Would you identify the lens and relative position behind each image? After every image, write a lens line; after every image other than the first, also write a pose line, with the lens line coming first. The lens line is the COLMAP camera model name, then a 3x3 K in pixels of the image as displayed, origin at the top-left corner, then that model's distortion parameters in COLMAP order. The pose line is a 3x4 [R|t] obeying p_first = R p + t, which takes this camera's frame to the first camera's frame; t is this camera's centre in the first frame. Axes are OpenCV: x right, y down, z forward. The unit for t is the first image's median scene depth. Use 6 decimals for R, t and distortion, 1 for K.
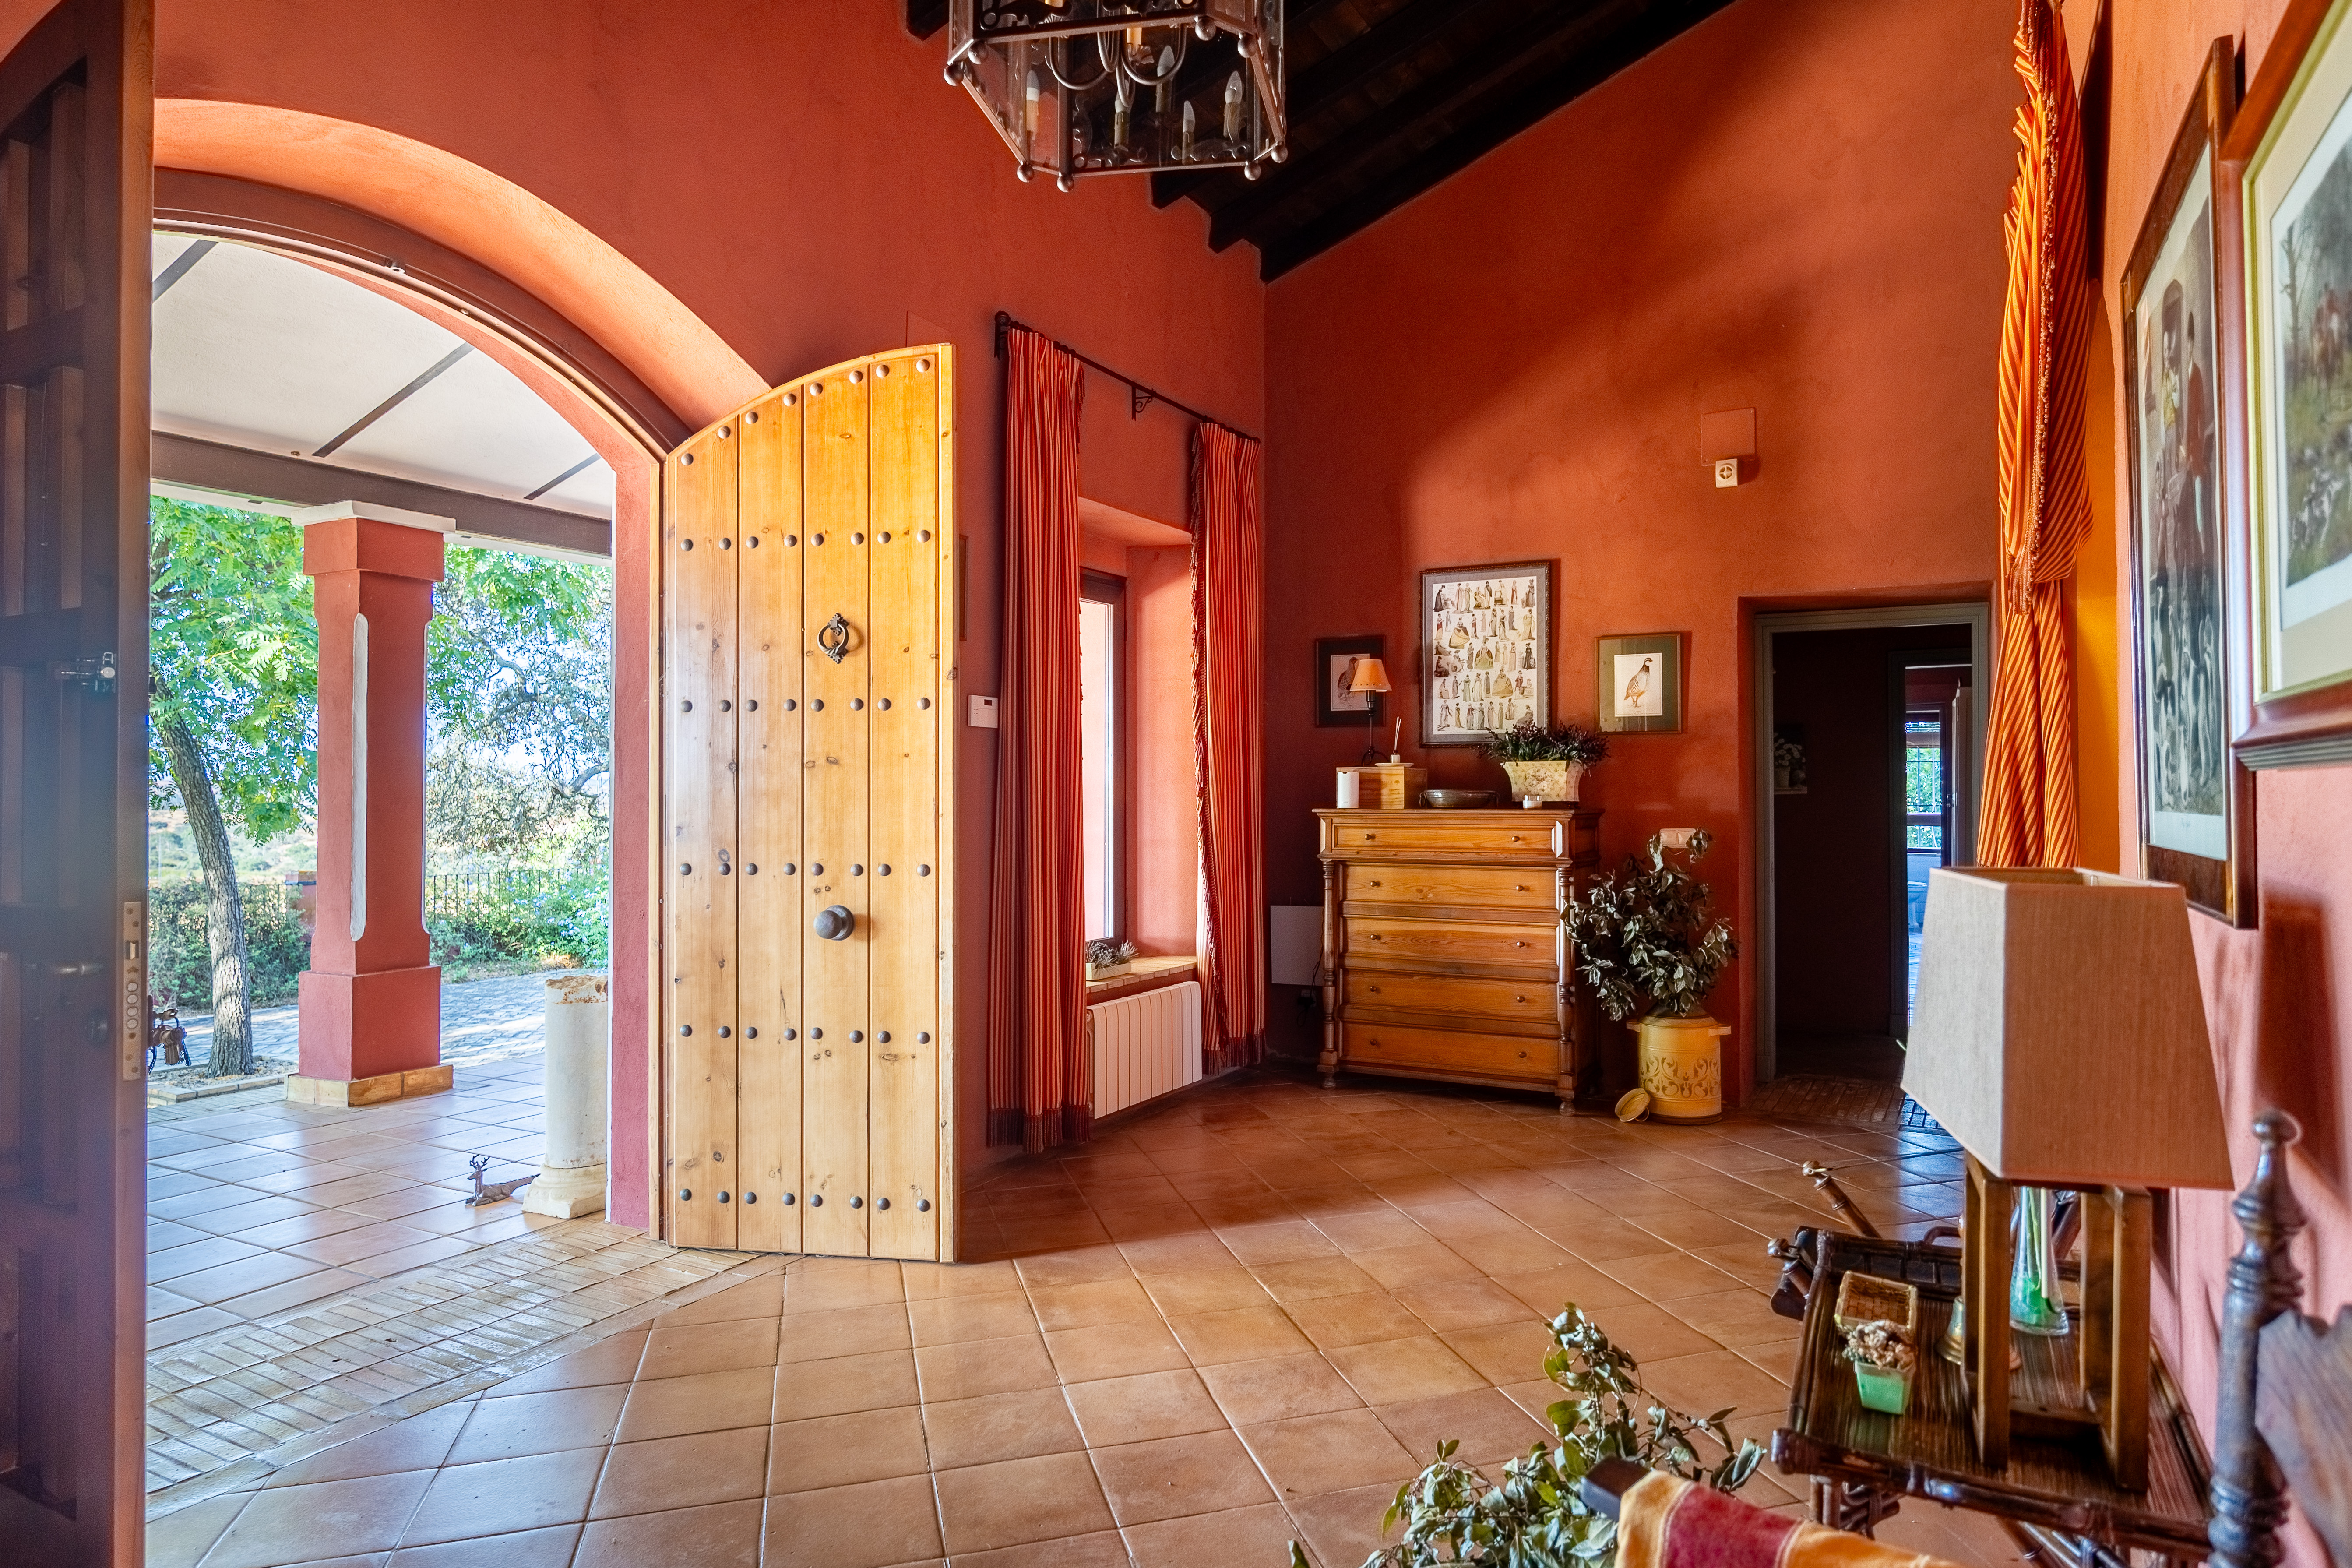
lens RADIAL K [[1366.2, 0, 1182.8], [0, 1366.2, 787.8], [0, 0, 1]] dist [-0.004049, 0.000050]
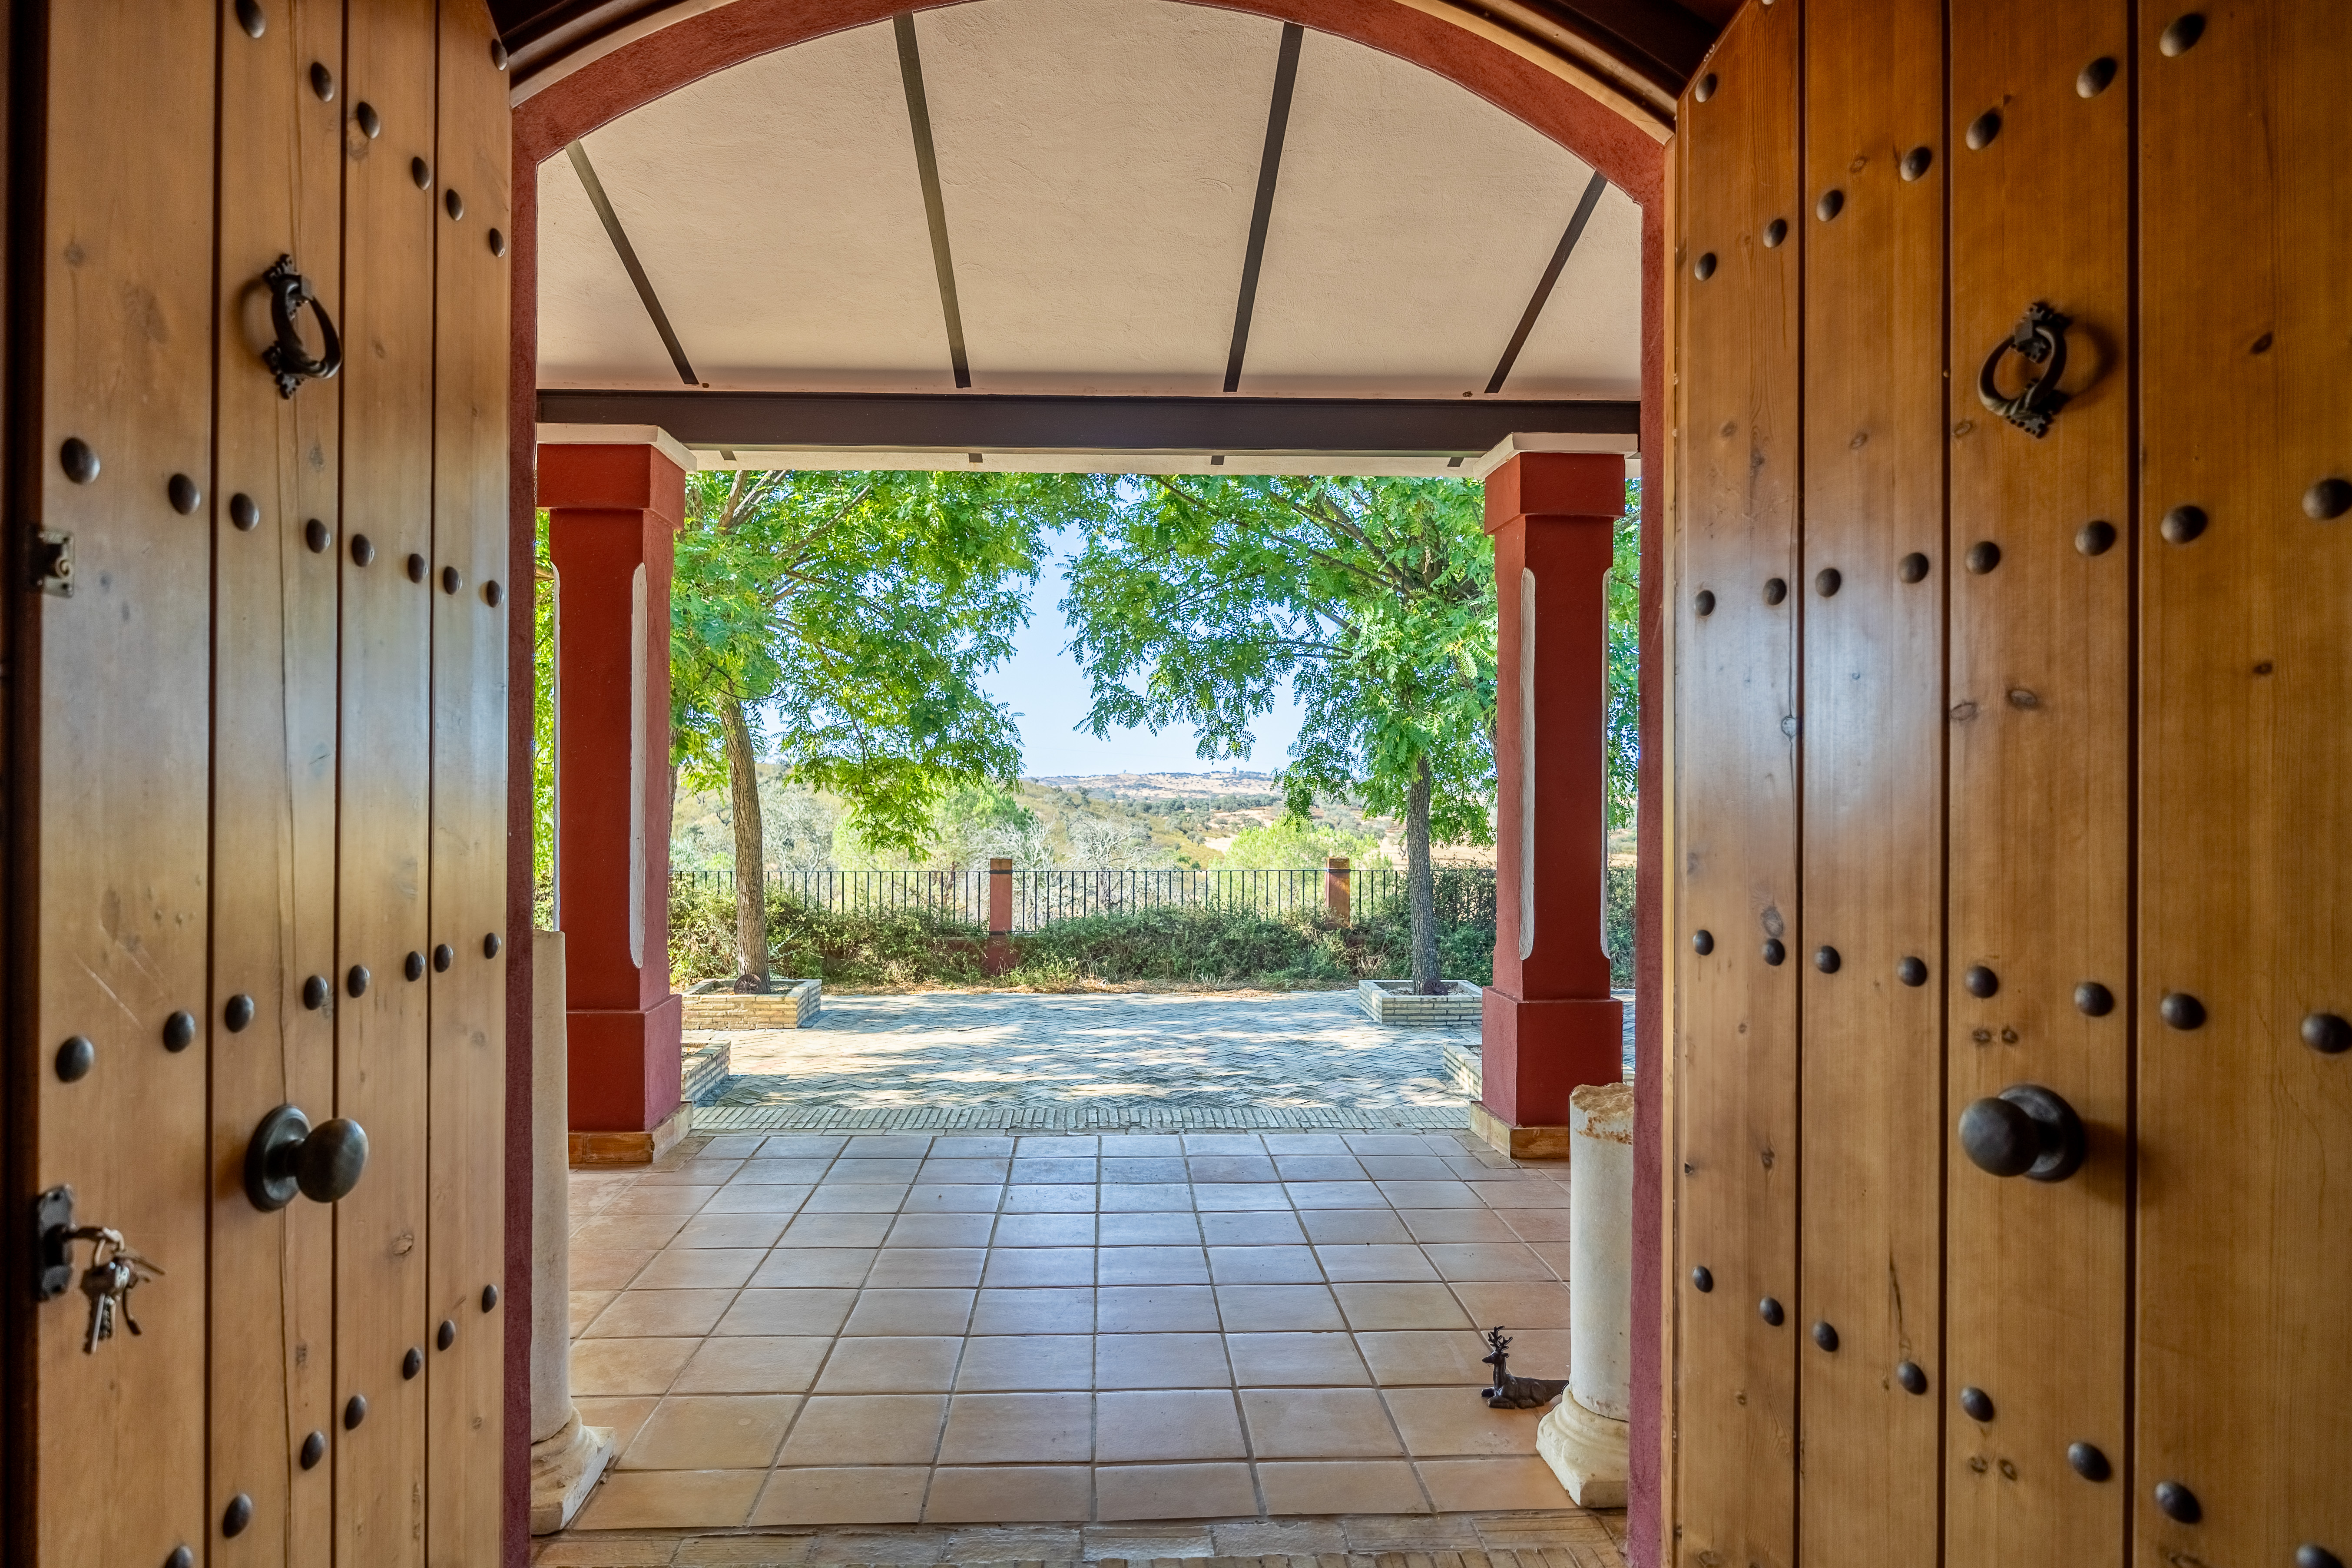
lens RADIAL K [[1366.2, 0, 1109.6], [0, 1366.2, 783.6], [0, 0, 1]] dist [-0.004049, 0.000050]
pose [[0.549988, 0.002124, -0.835170, -0.054567], [0.000540, 0.999996, 0.002898, 0.001453], [0.835172, -0.002045, 0.549985, 0.392209]]
